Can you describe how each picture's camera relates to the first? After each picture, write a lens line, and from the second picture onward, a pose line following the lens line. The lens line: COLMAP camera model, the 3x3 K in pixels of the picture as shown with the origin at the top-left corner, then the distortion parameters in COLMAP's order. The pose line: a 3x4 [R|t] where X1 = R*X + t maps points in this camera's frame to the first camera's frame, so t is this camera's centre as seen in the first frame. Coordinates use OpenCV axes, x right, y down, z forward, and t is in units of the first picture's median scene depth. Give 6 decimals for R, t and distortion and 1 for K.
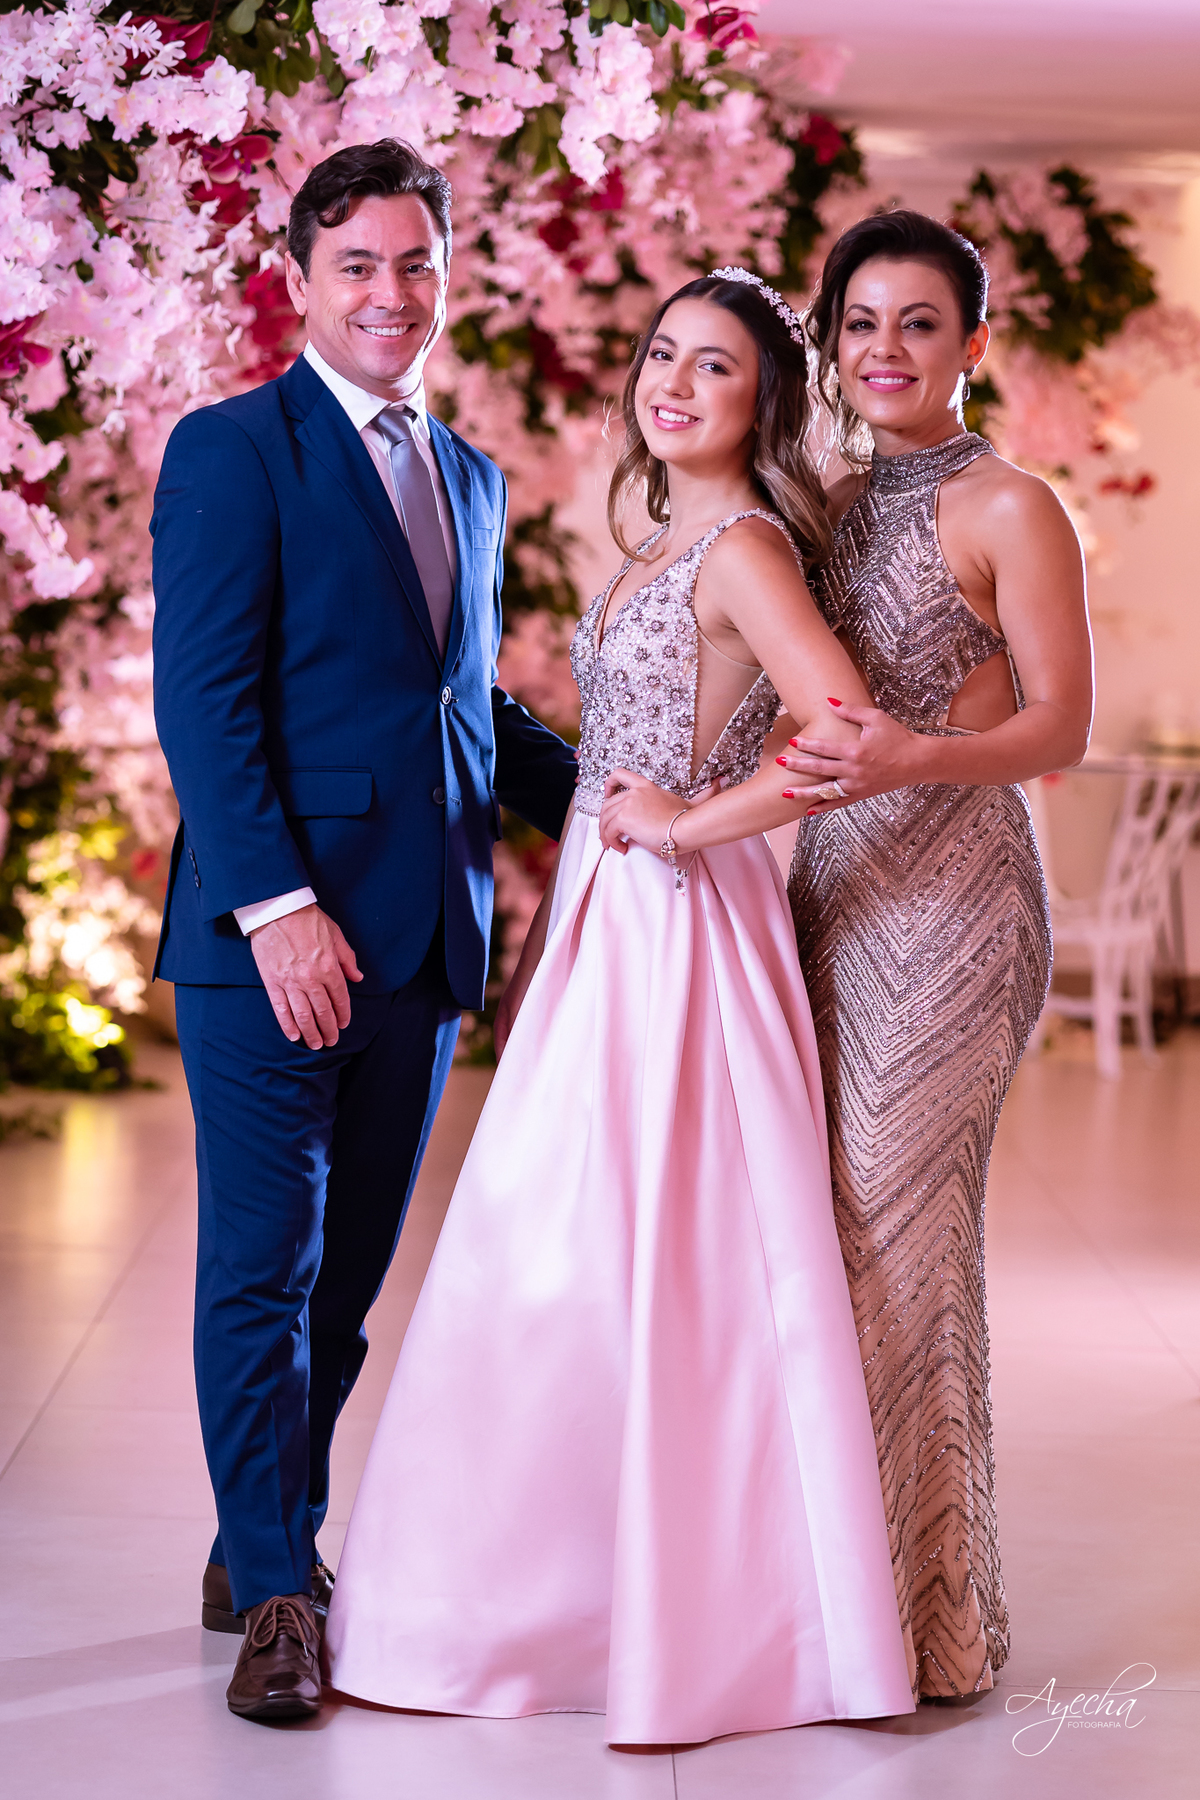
lens RADIAL K [[5244.8, 0, 599.4], [0, 5244.8, 1039.3], [0, 0, 1]] dist [-0.056585, 0.799425]
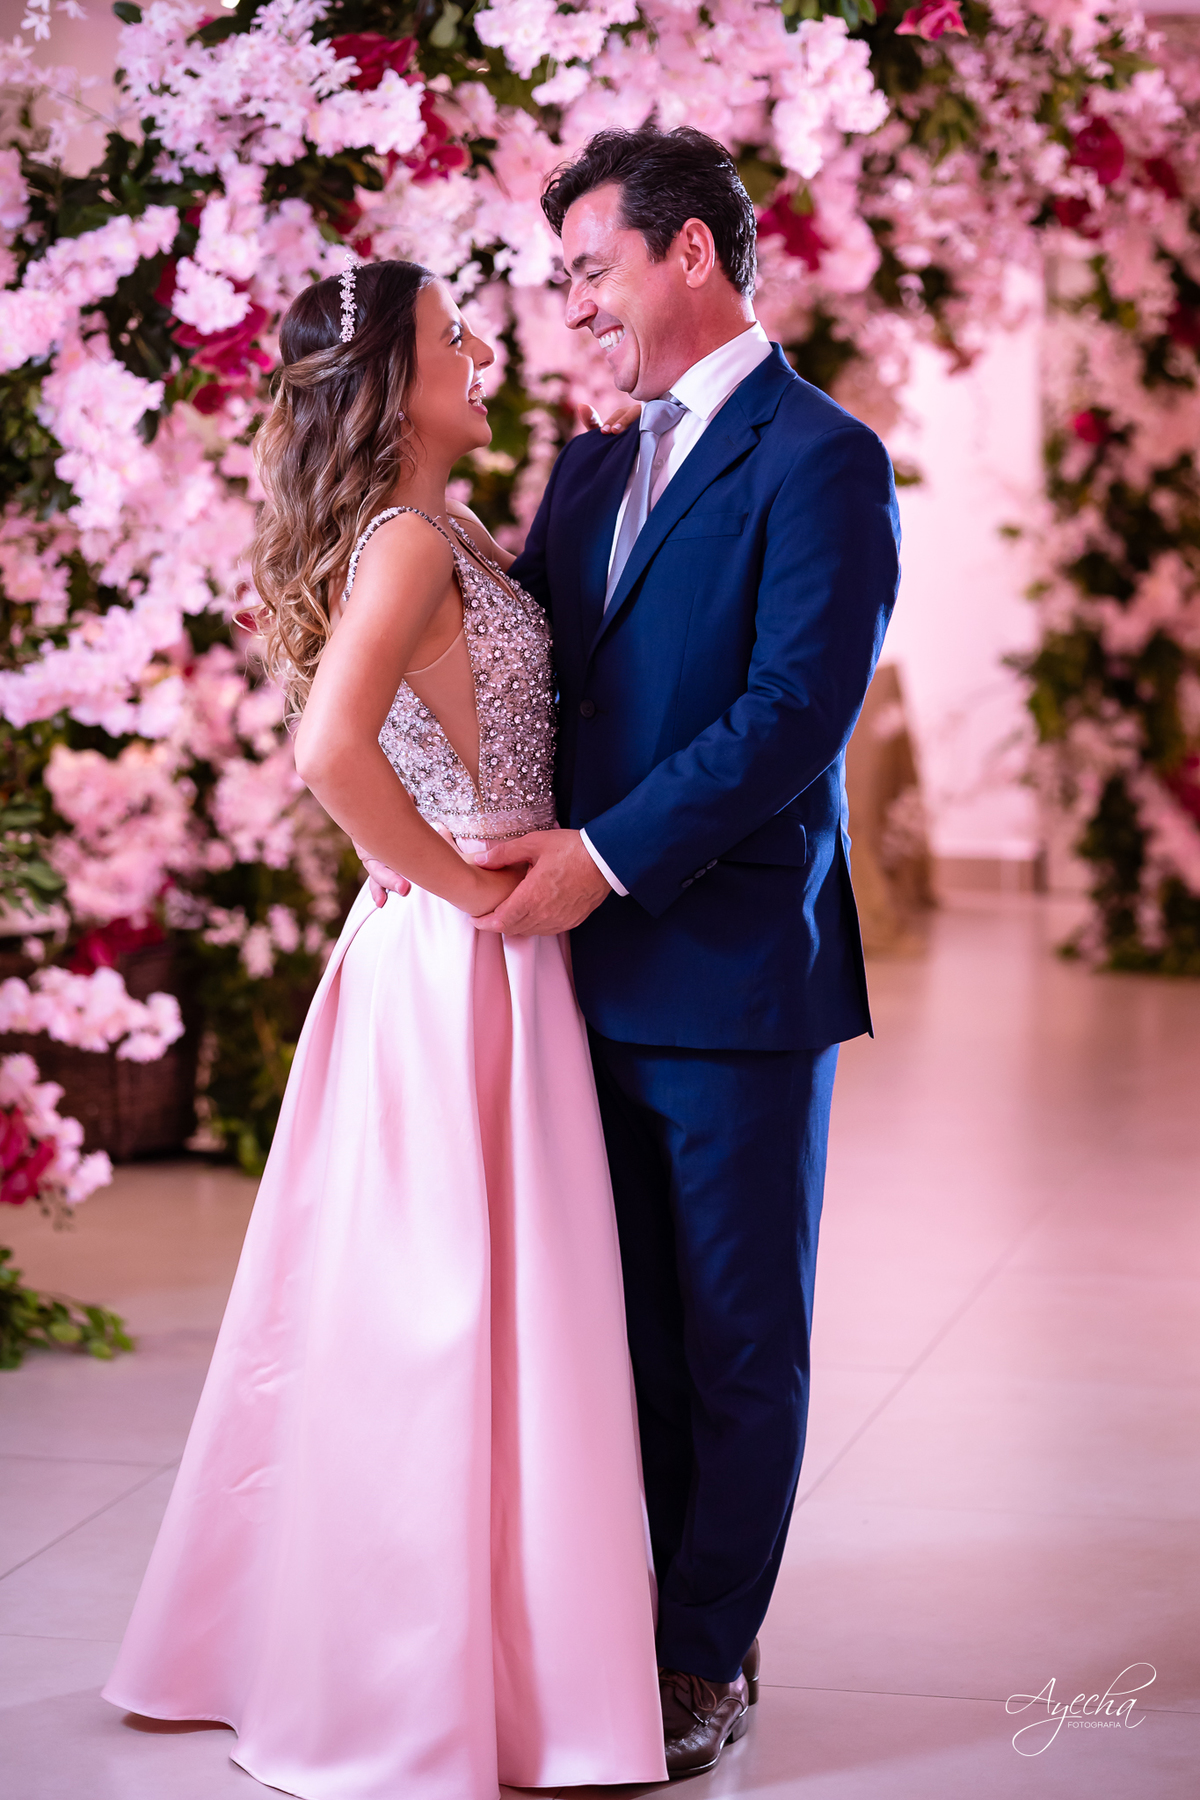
lens RADIAL K [[4513.7, 0, 649.5], [0, 4513.7, 895.4], [0, 0, 1]] dist [0.057792, 0.746605]
pose [[0.978353, -0.007491, -0.206808, 0.154839], [0.007585, 0.999971, -0.000338, -0.021567], [0.206805, -0.001238, 0.978381, 0.122022]]
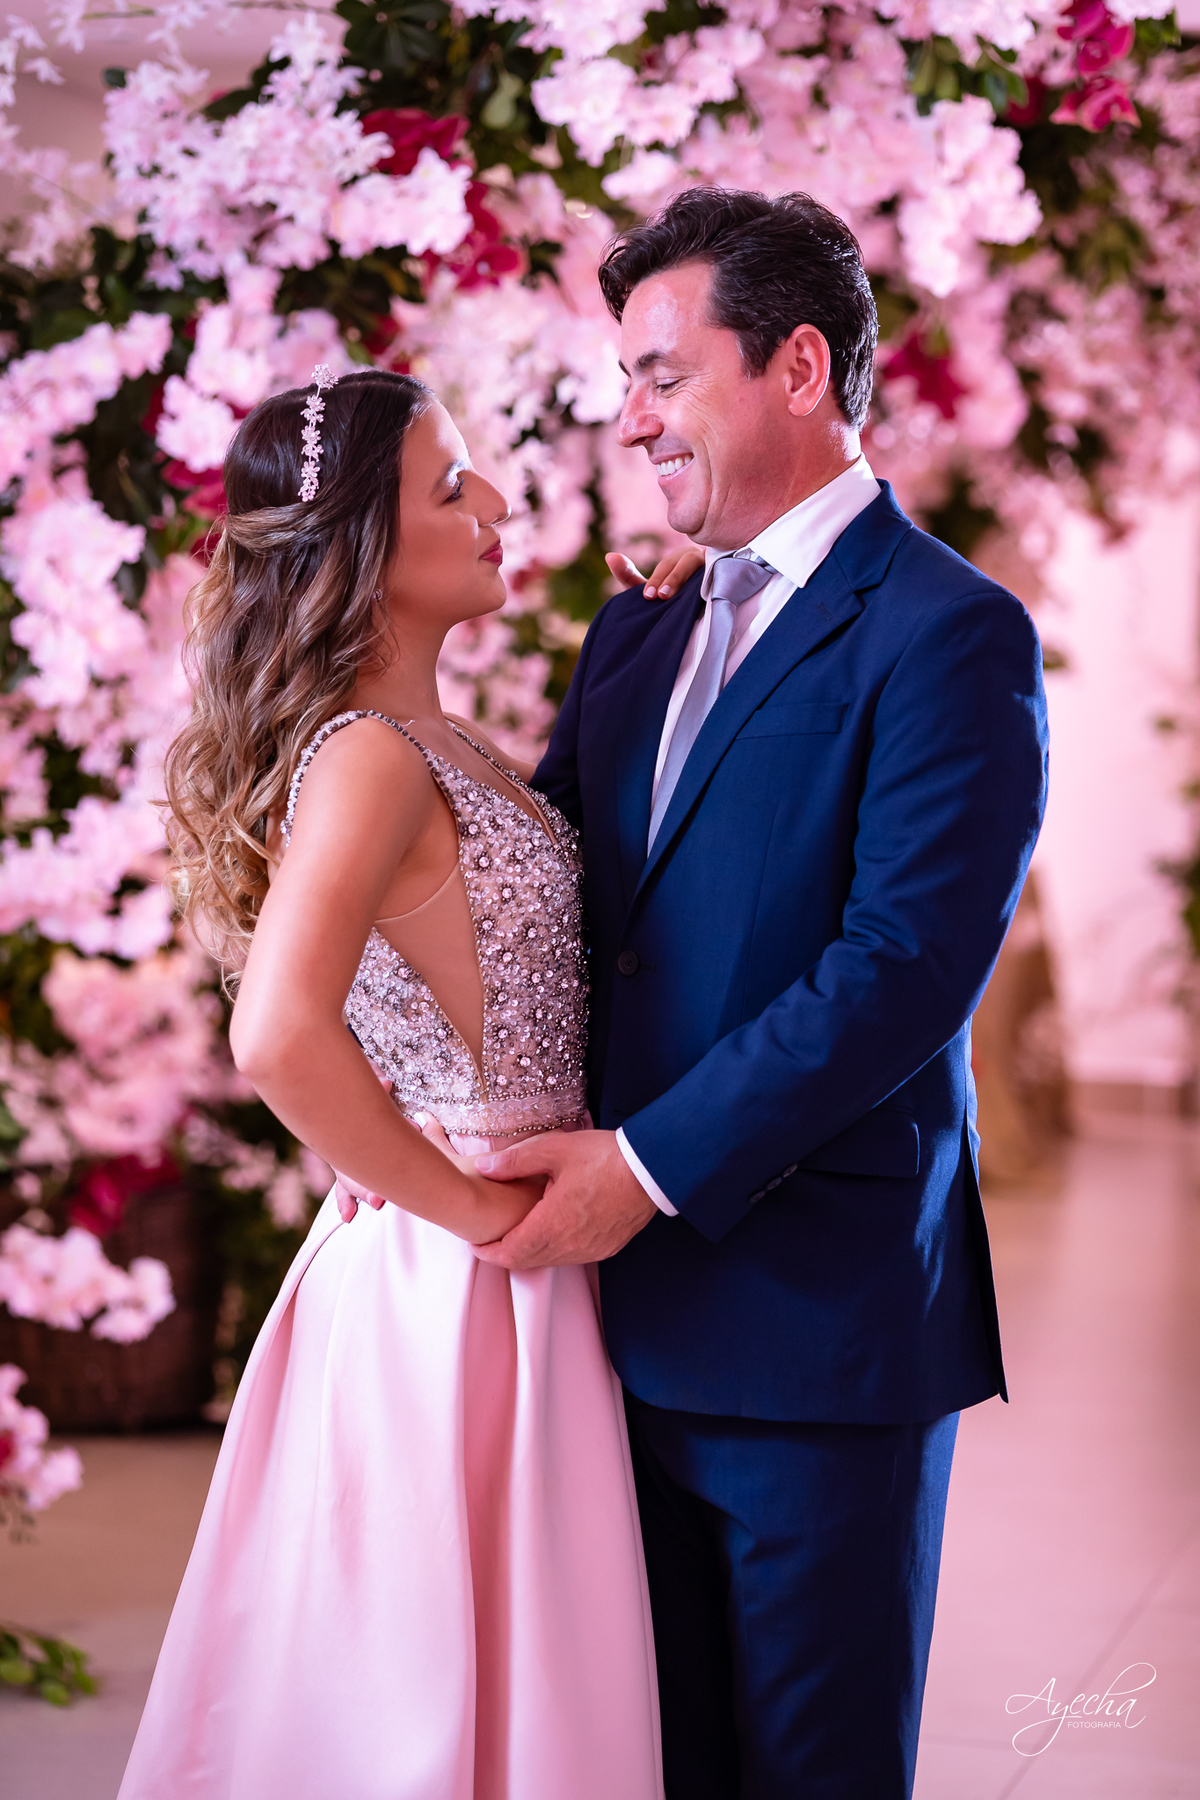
lens RADIAL K [[4584.6, 0, 642.7], [0, 4584.6, 900.6], [0, 0, 1]] dist [0.215963, -1.071201]
pose [[0.972106, 0.004241, -0.234503, 0.129674], [-0.013760, 0.999146, -0.038973, -0.035845], [0.234137, 0.041113, 0.971334, 0.273586]]
